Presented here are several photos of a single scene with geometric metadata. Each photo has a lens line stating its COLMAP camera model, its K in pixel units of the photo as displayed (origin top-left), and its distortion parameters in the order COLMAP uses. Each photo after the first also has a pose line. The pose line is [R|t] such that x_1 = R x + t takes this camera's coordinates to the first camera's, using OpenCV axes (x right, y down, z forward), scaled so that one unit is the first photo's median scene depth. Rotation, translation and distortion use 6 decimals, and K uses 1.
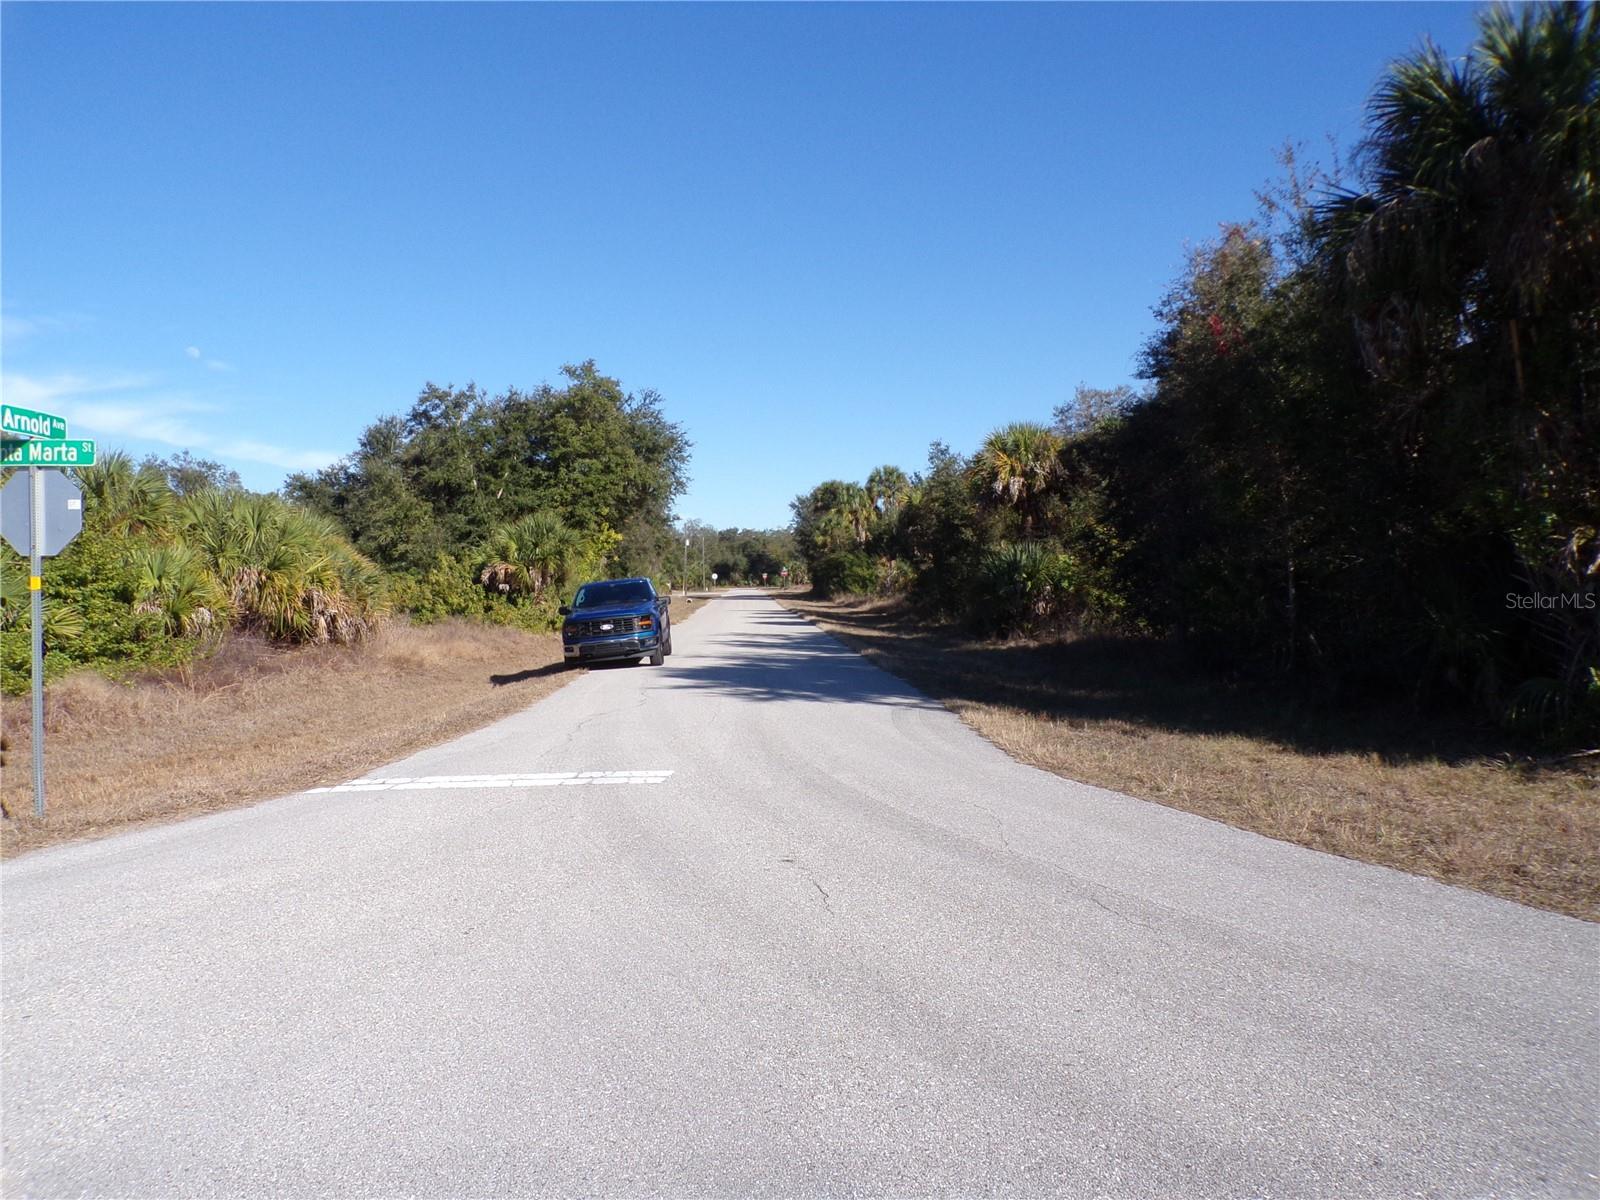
lens RADIAL K [[1059.9, 0, 789.4], [0, 1059.9, 609.0], [0, 0, 1]] dist [-0.021957, 0.015748]
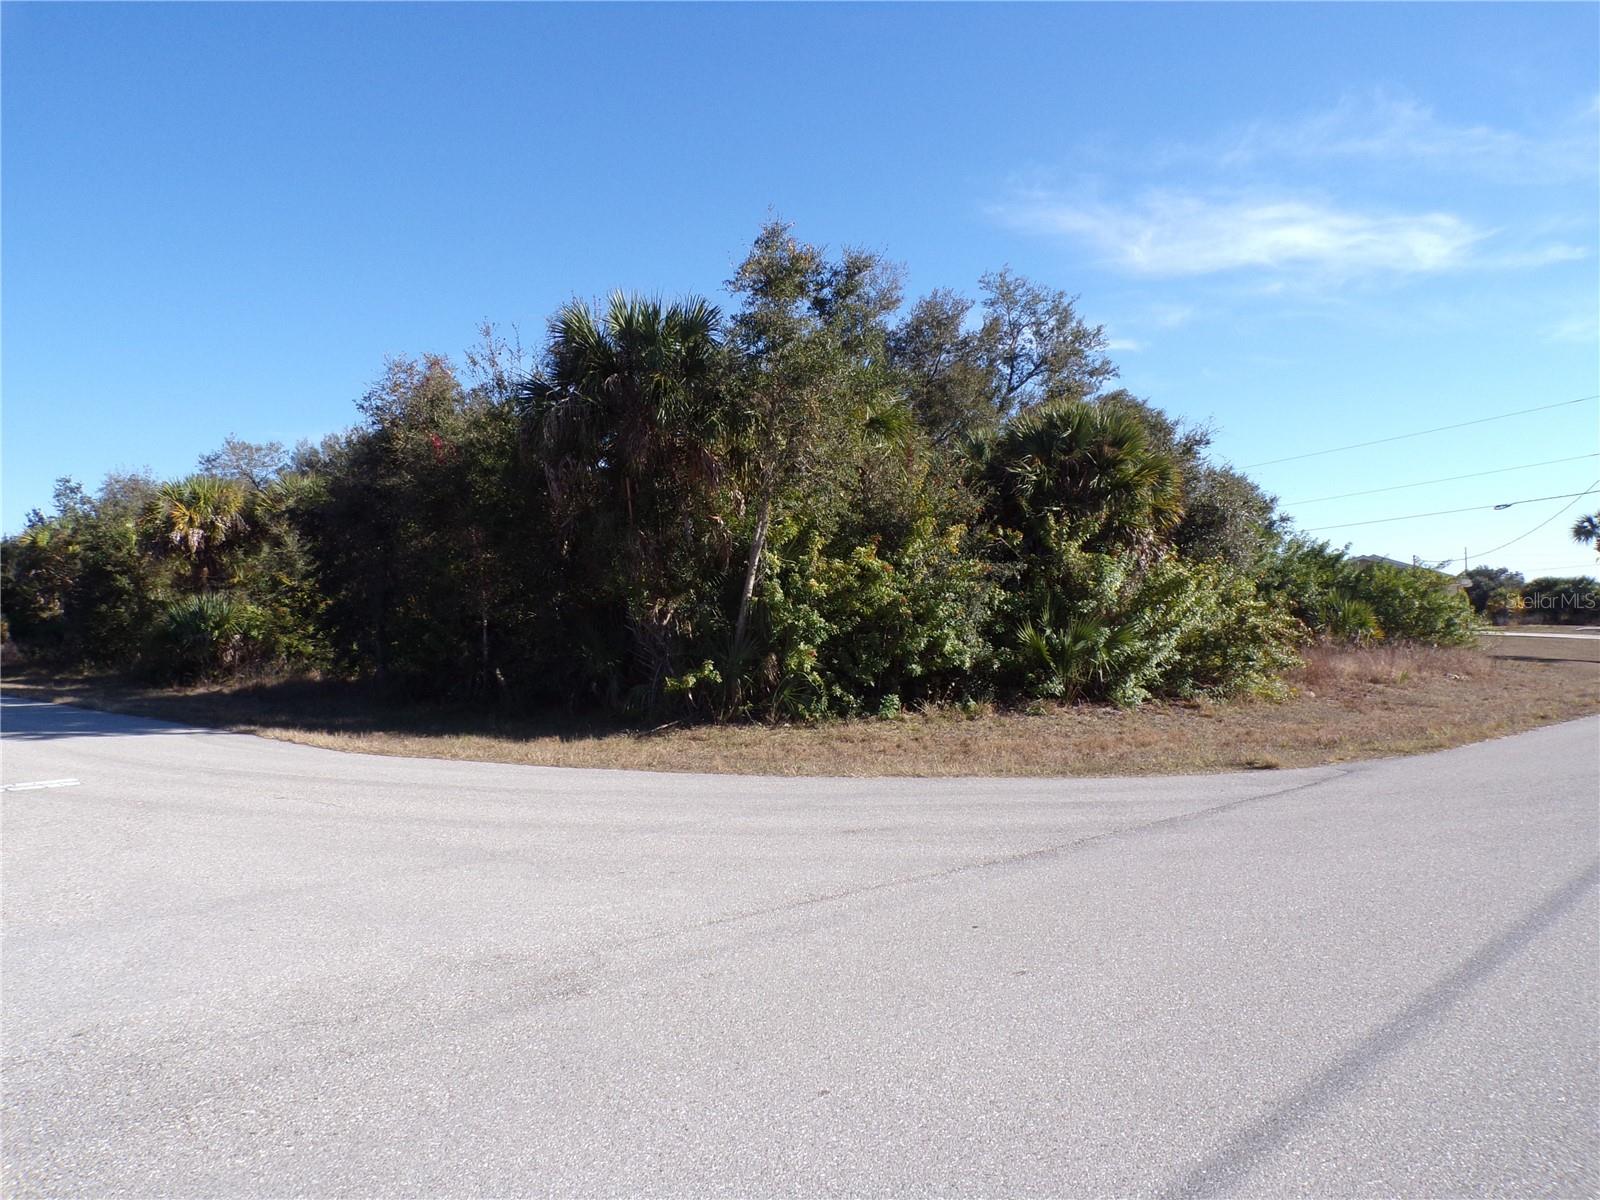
lens RADIAL K [[1059.9, 0, 795.2], [0, 1059.9, 612.5], [0, 0, 1]] dist [-0.021957, 0.015748]
pose [[0.696241, 0.019273, 0.717549, -0.125353], [0.014455, 0.999060, -0.040860, 0.007202], [-0.717662, 0.038820, 0.695309, -0.137352]]
